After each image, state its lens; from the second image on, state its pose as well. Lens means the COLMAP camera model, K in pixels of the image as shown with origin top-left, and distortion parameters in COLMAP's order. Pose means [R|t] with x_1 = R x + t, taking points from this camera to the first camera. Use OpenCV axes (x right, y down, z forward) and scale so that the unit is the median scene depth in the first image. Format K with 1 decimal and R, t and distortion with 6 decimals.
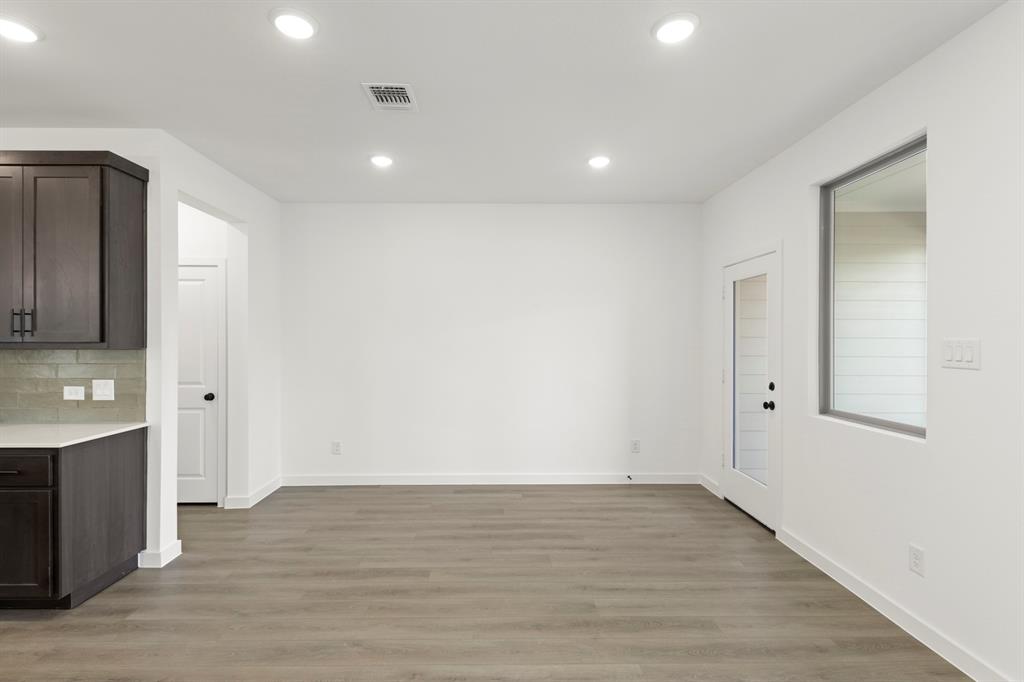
lens RADIAL K [[491.2, 0, 495.6], [0, 491.2, 338.5], [0, 0, 1]] dist [0.002267, -0.002801]
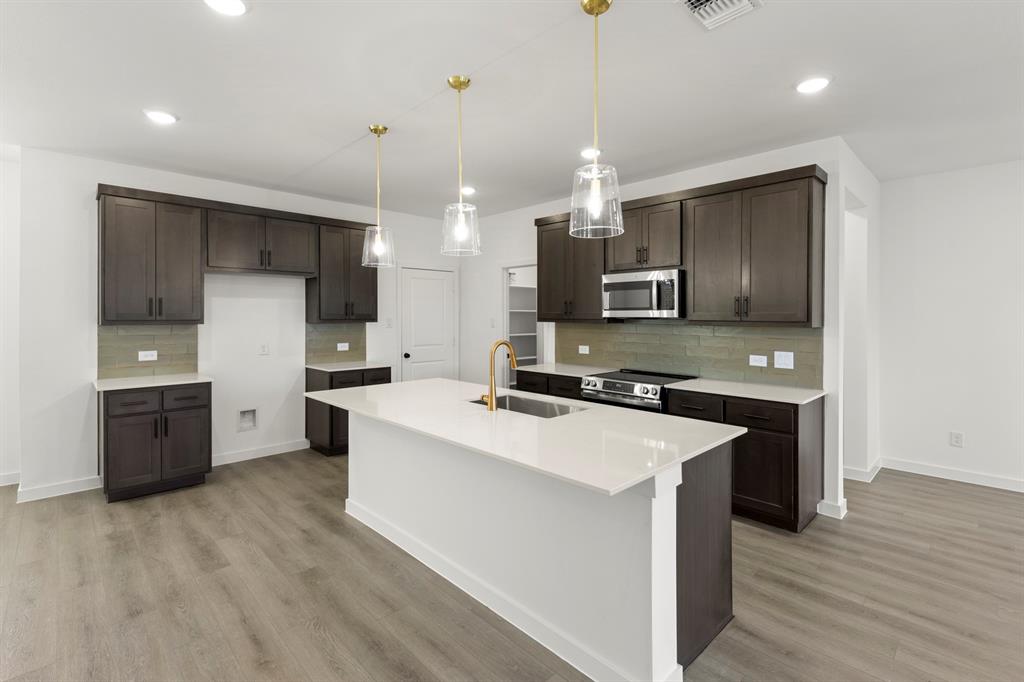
lens RADIAL K [[465.3, 0, 516.0], [0, 465.3, 317.1], [0, 0, 1]] dist [0.000699, -0.001781]
pose [[0.698015, 0.009822, -0.716016, -0.427339], [-0.008419, 0.999949, 0.005510, -0.003705], [0.716034, 0.002182, 0.698062, -0.290707]]
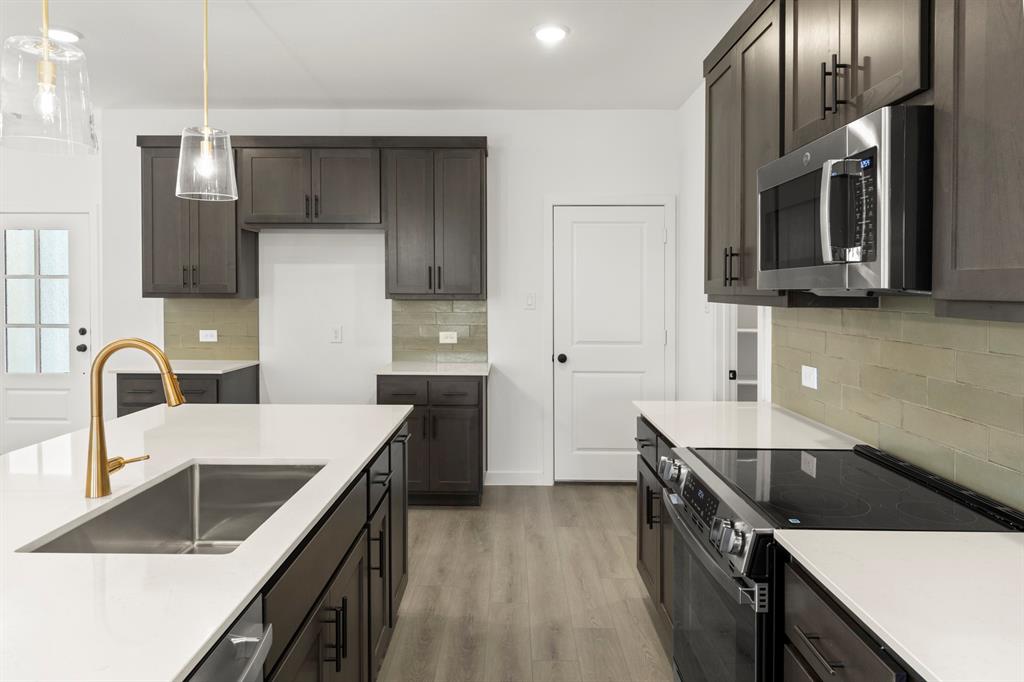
lens RADIAL K [[699.3, 0, 481.1], [0, 699.3, 292.0], [0, 0, 1]] dist [0.003927, 0.002299]
pose [[-0.024583, 0.010869, -0.999639, -0.481386], [-0.006981, 0.999915, 0.011043, -0.003005], [0.999673, 0.007250, -0.024505, 0.581665]]
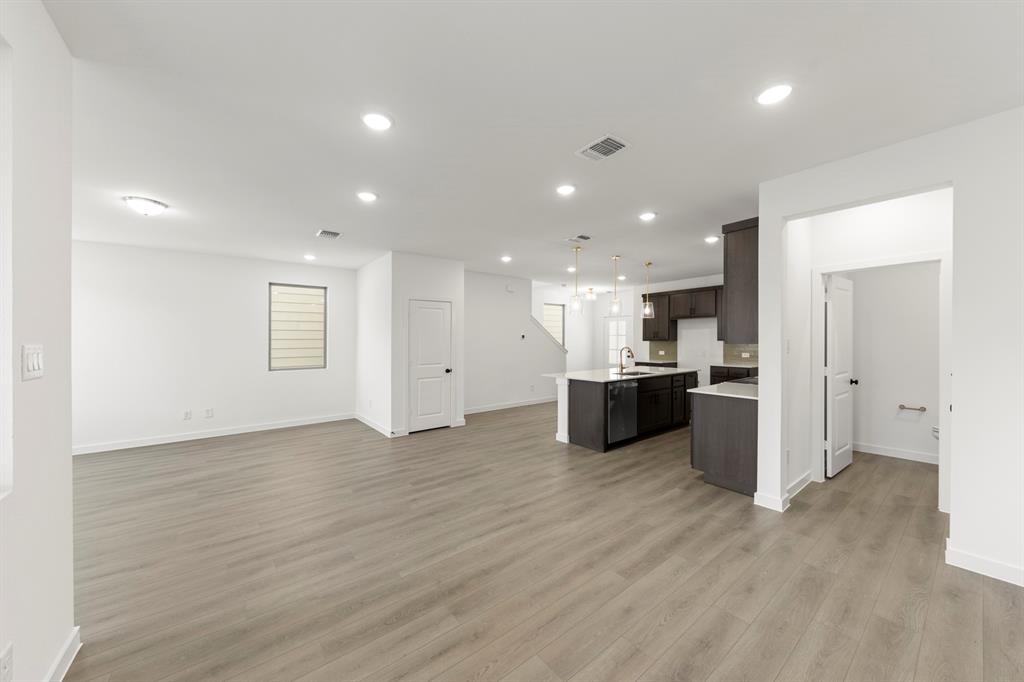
lens RADIAL K [[360.6, 0, 525.0], [0, 360.6, 339.7], [0, 0, 1]] dist [0.002105, -0.000645]
pose [[-0.767192, 0.010746, -0.641327, 0.447563], [0.007955, 0.999942, 0.007239, -0.004413], [0.641368, 0.000452, -0.767233, 1.340972]]
